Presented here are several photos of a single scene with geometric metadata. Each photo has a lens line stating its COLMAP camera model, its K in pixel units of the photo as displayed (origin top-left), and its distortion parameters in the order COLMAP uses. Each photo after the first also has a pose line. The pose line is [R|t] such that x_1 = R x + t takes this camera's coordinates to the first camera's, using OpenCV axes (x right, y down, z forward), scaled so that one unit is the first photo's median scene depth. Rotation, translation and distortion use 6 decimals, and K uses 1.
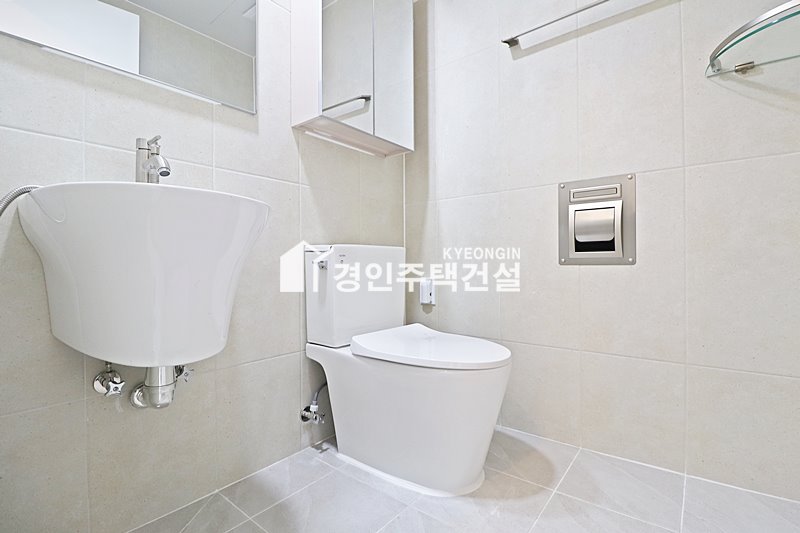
lens RADIAL K [[379.7, 0, 403.7], [0, 379.7, 264.4], [0, 0, 1]] dist [0.000326, -0.012206]
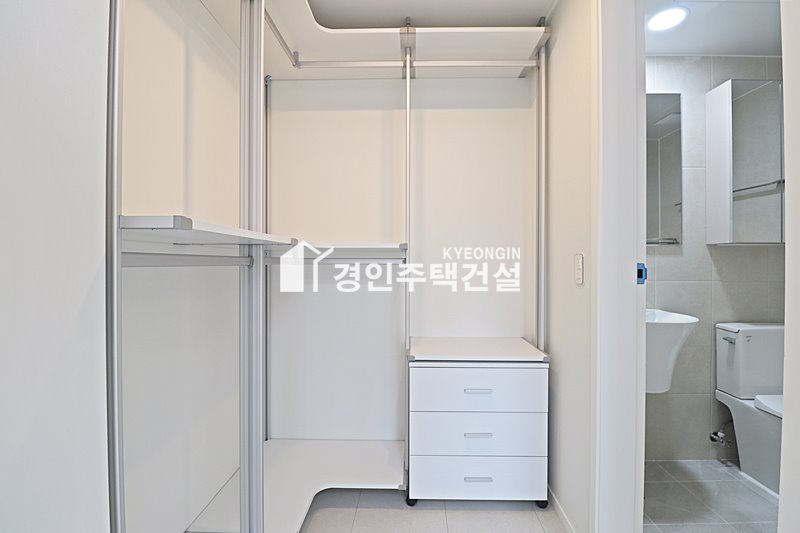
lens RADIAL K [[379.7, 0, 403.7], [0, 379.7, 264.4], [0, 0, 1]] dist [0.000326, -0.012206]
pose [[0.608097, 0.012369, -0.793767, 0.162621], [-0.004035, 0.999914, 0.012490, -0.292087], [0.793853, -0.004392, 0.608094, -0.852743]]
